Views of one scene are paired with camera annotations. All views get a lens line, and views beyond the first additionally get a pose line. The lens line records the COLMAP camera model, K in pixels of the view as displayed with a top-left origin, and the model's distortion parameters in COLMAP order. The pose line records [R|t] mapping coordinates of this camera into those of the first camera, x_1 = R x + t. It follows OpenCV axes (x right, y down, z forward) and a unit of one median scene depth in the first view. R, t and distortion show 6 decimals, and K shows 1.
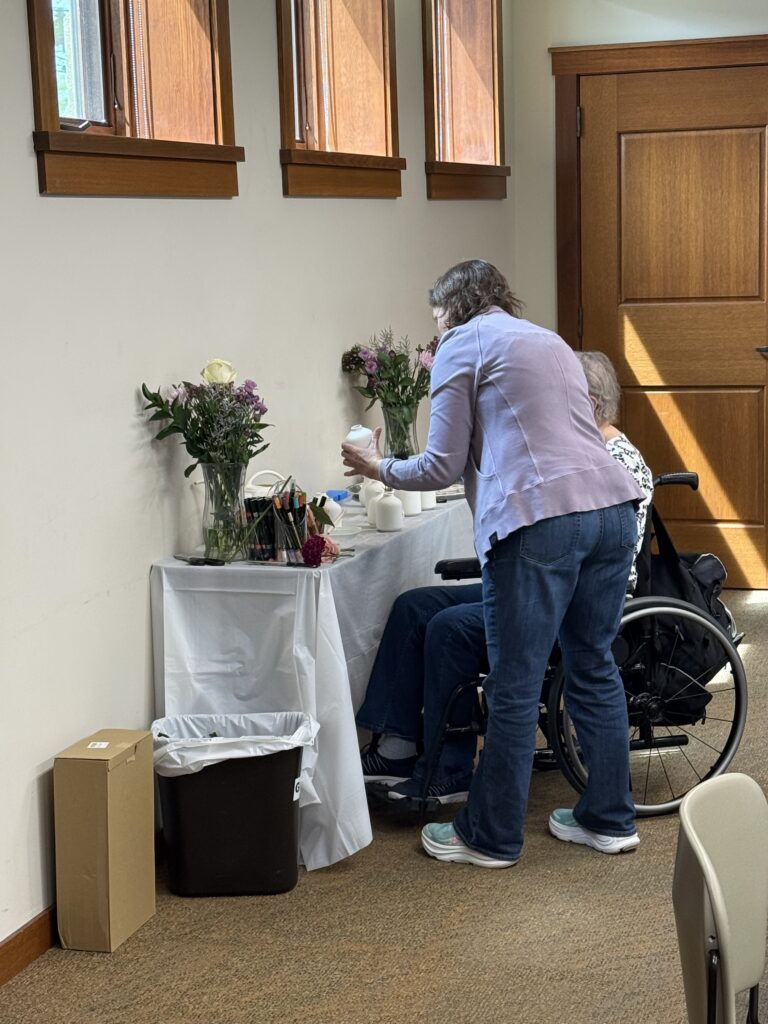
lens RADIAL K [[1975.7, 0, 384.0], [0, 1975.7, 512.0], [0, 0, 1]] dist [0.134415, 0.194695]
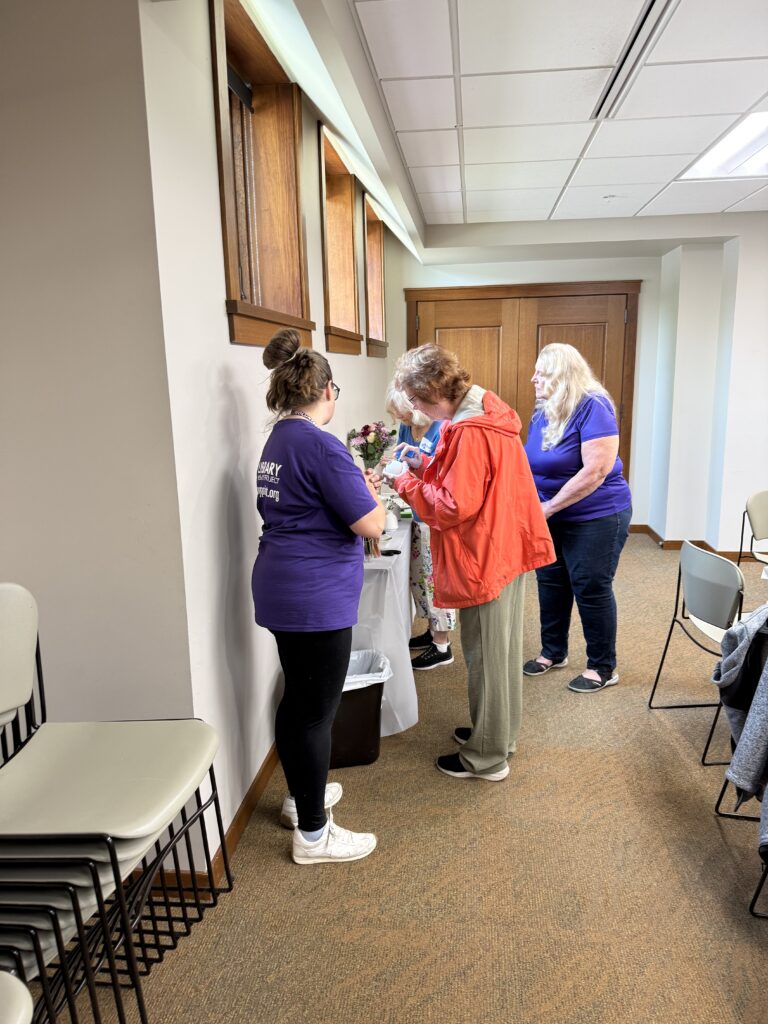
lens RADIAL K [[714.8, 0, 383.8], [0, 714.8, 505.4], [0, 0, 1]] dist [0.086729, -0.122144]
pose [[0.985415, -0.027193, 0.167979, -0.097814], [0.020702, 0.998974, 0.040272, -0.036032], [-0.168902, -0.036207, 0.984968, 0.281472]]
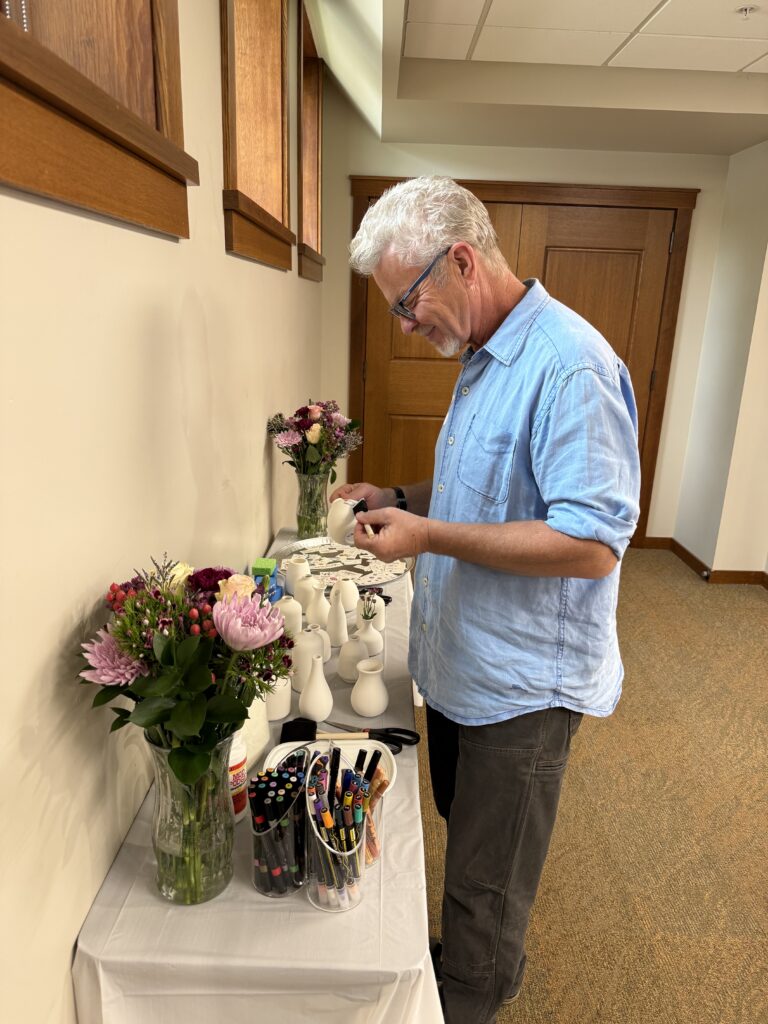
lens RADIAL K [[714.8, 0, 383.8], [0, 714.8, 505.4], [0, 0, 1]] dist [0.086729, -0.122144]
pose [[0.954362, -0.023007, 0.297764, -0.068375], [-0.016043, 0.991639, 0.128042, -0.082325], [-0.298221, -0.126976, 0.946014, 0.592918]]
